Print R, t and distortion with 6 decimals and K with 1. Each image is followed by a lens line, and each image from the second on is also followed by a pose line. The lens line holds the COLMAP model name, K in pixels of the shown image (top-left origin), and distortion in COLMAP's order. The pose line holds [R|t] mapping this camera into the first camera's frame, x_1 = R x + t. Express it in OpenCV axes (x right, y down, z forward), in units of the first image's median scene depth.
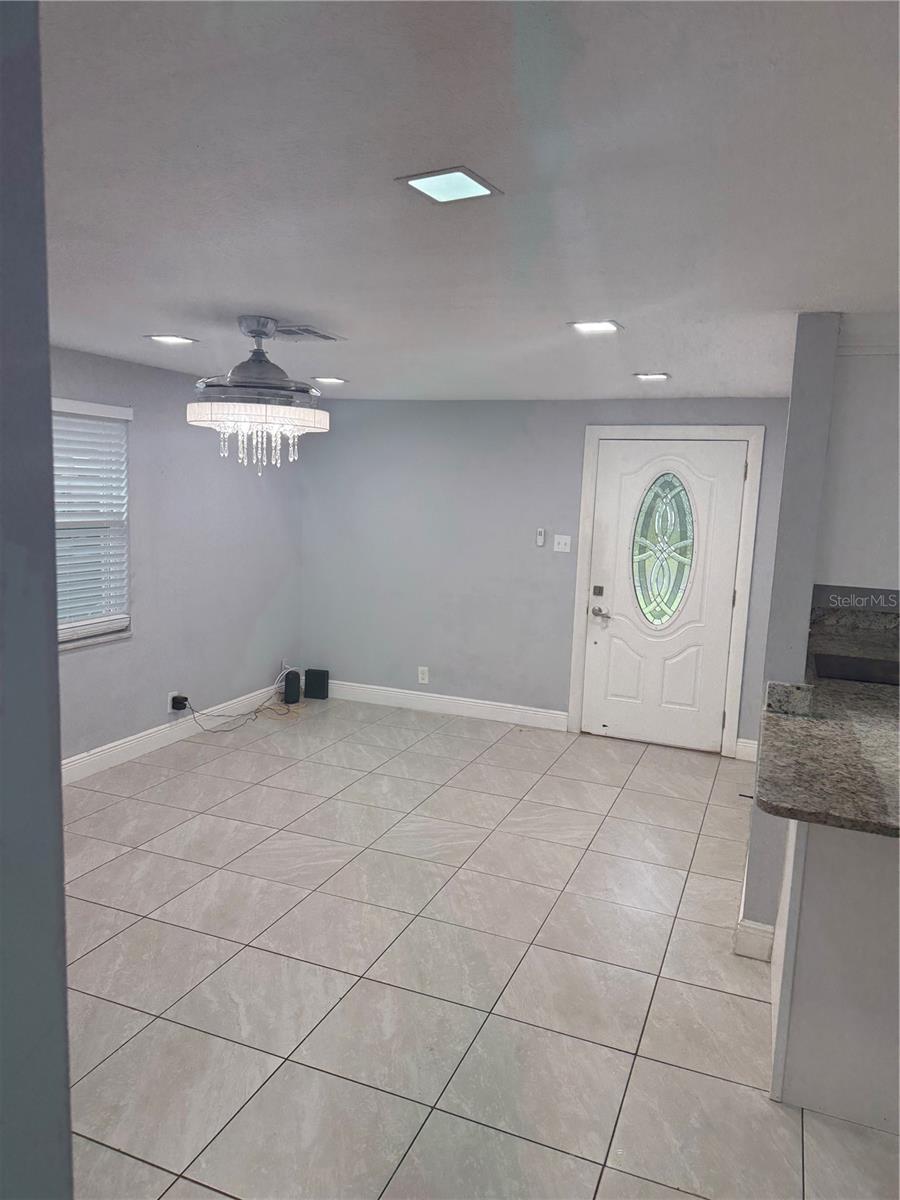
lens RADIAL K [[840.0, 0, 450.0], [0, 840.0, 600.0], [0, 0, 1]] dist [0.120582, -0.181914]
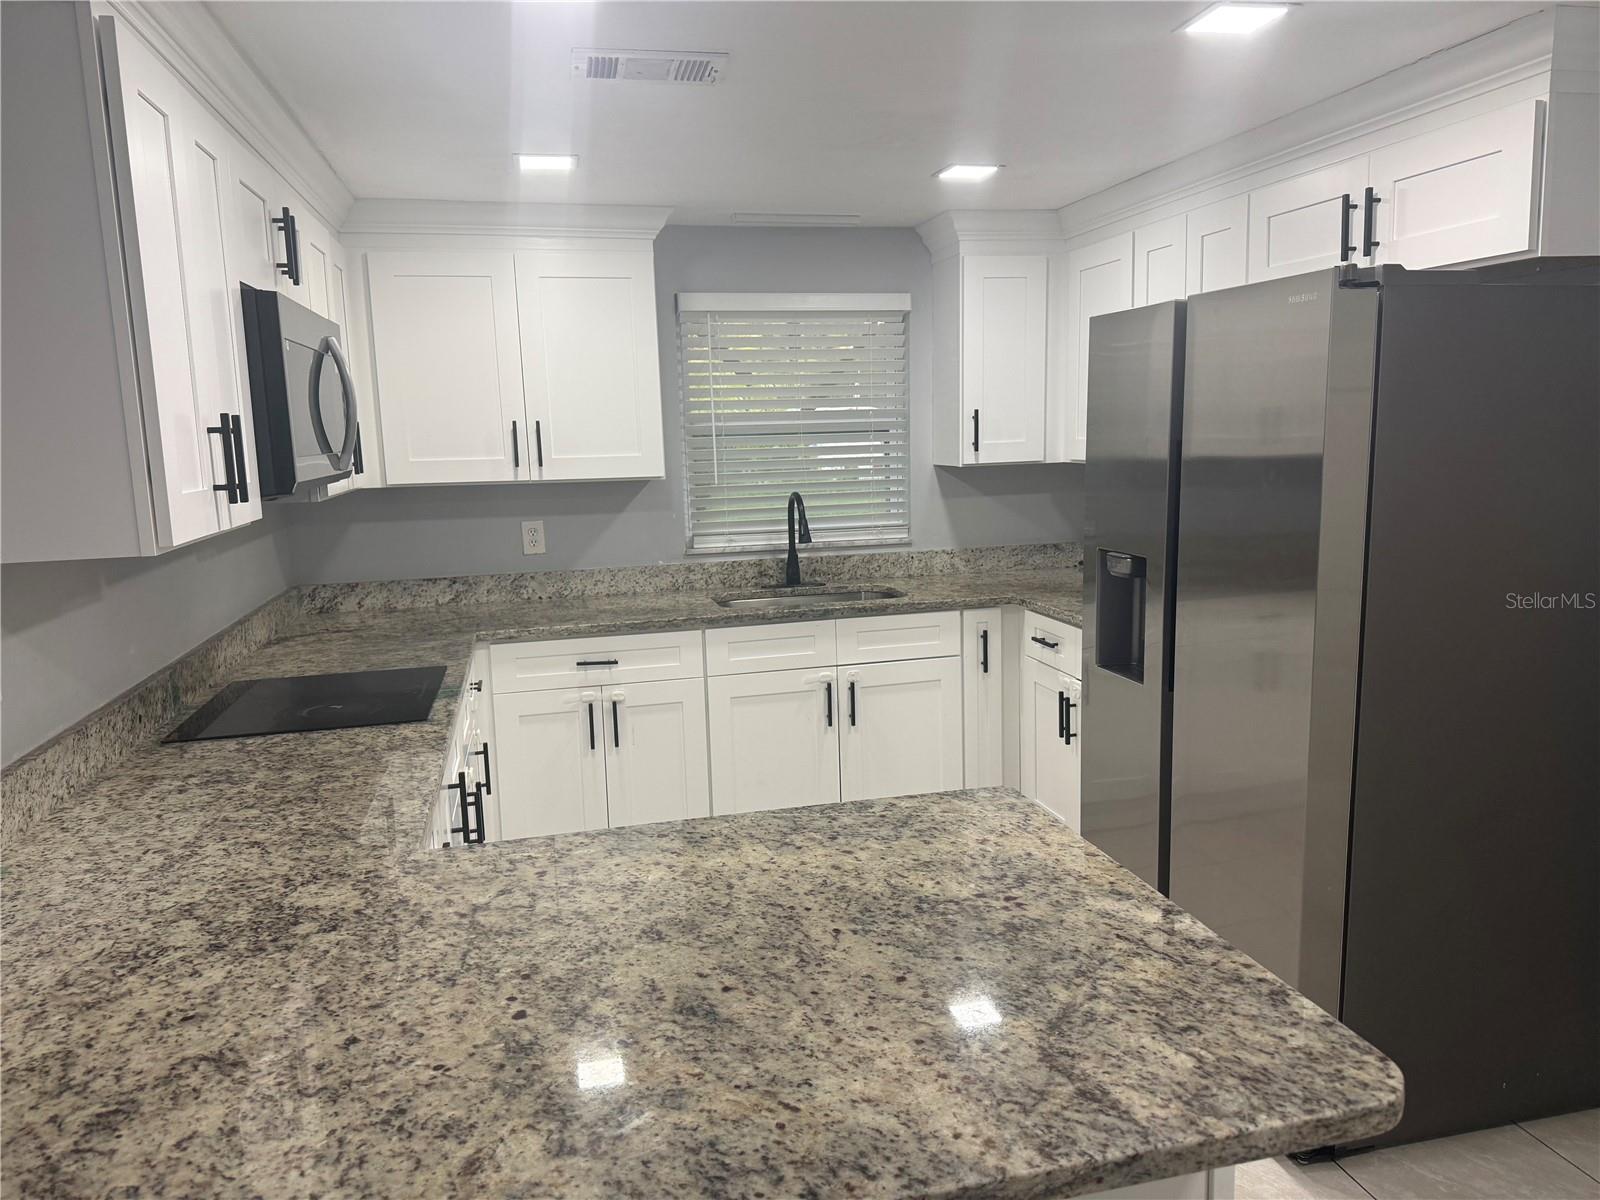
lens RADIAL K [[1120.0, 0, 800.0], [0, 1120.0, 600.0], [0, 0, 1]] dist [0.120582, -0.181914]
pose [[0.815342, -0.151331, 0.558853, 0.553976], [0.136419, 0.988274, 0.068584, 0.020446], [-0.562679, 0.020319, 0.826426, 0.370307]]
